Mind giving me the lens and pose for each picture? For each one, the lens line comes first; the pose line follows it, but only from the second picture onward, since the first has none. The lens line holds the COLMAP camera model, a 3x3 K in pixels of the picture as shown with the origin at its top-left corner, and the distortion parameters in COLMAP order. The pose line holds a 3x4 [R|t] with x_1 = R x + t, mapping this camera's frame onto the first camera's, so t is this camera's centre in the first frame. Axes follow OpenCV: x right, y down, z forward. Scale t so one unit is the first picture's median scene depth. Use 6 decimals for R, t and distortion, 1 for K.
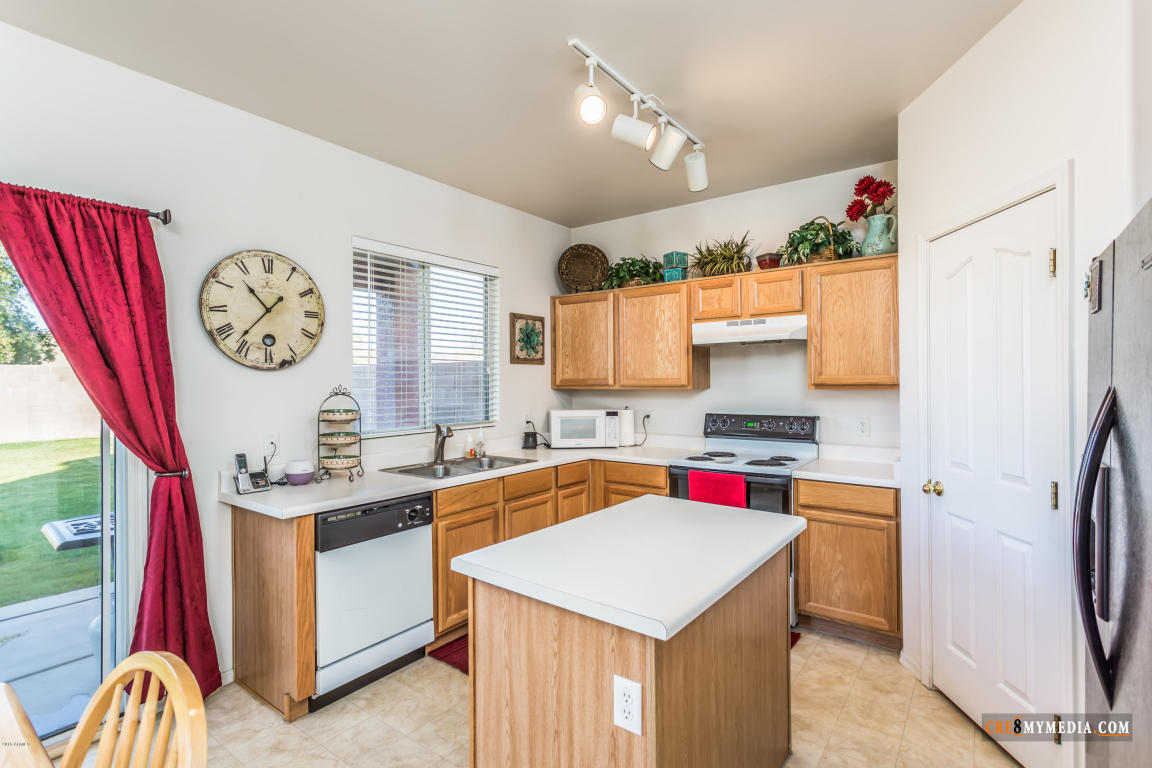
lens RADIAL K [[556.5, 0, 579.6], [0, 556.5, 380.8], [0, 0, 1]] dist [0.005004, 0.000962]
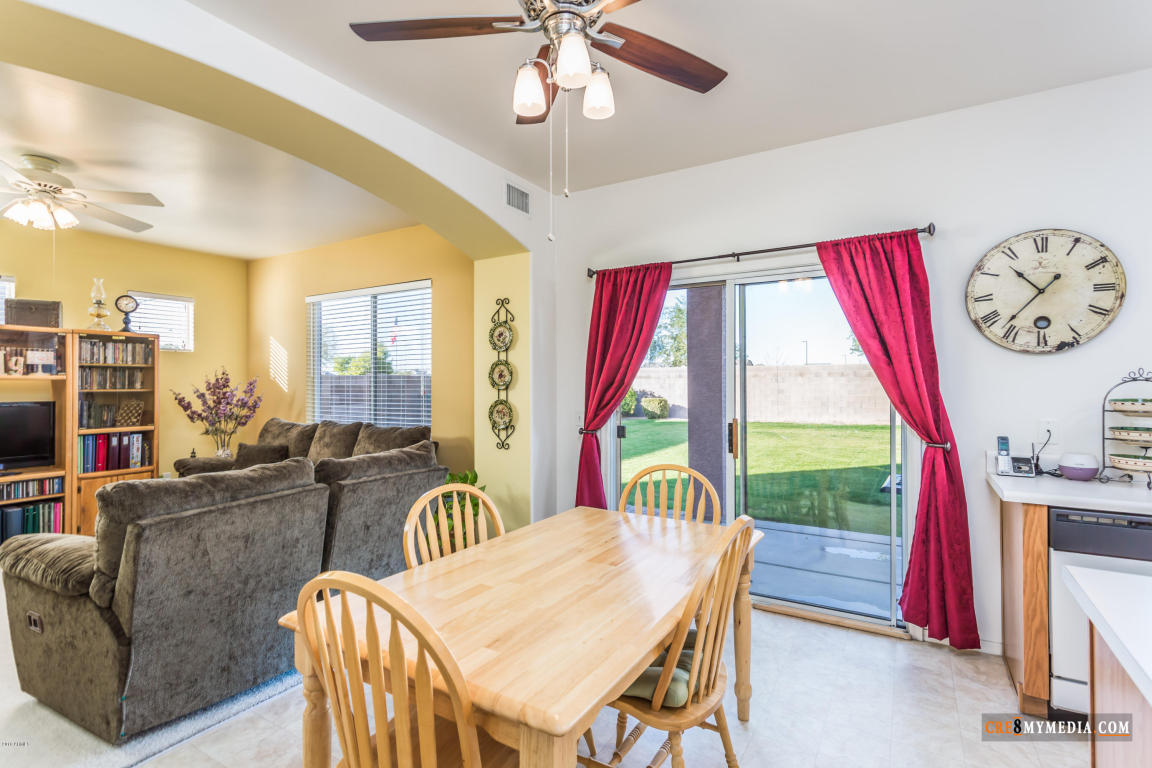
lens RADIAL K [[556.5, 0, 579.6], [0, 556.5, 380.8], [0, 0, 1]] dist [0.005004, 0.000962]
pose [[0.083330, -0.000254, -0.996522, 0.294667], [0.003261, 0.999995, 0.000018, 0.021769], [0.996517, -0.003251, 0.083331, 0.114664]]
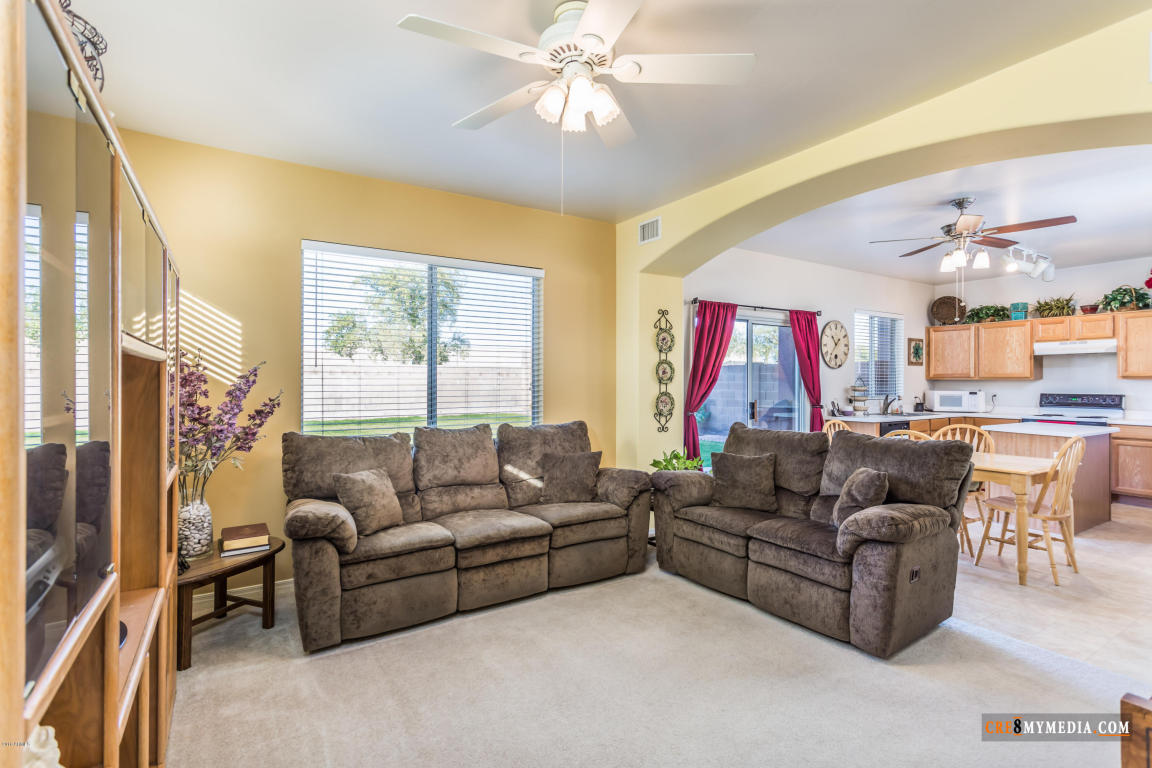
lens RADIAL K [[545.4, 0, 574.6], [0, 545.4, 378.9], [0, 0, 1]] dist [0.002069, 0.000408]
pose [[0.931208, 0.007403, -0.364414, -0.670630], [-0.007505, 0.999971, 0.001136, 0.028292], [0.364412, 0.001677, 0.931236, -1.490773]]
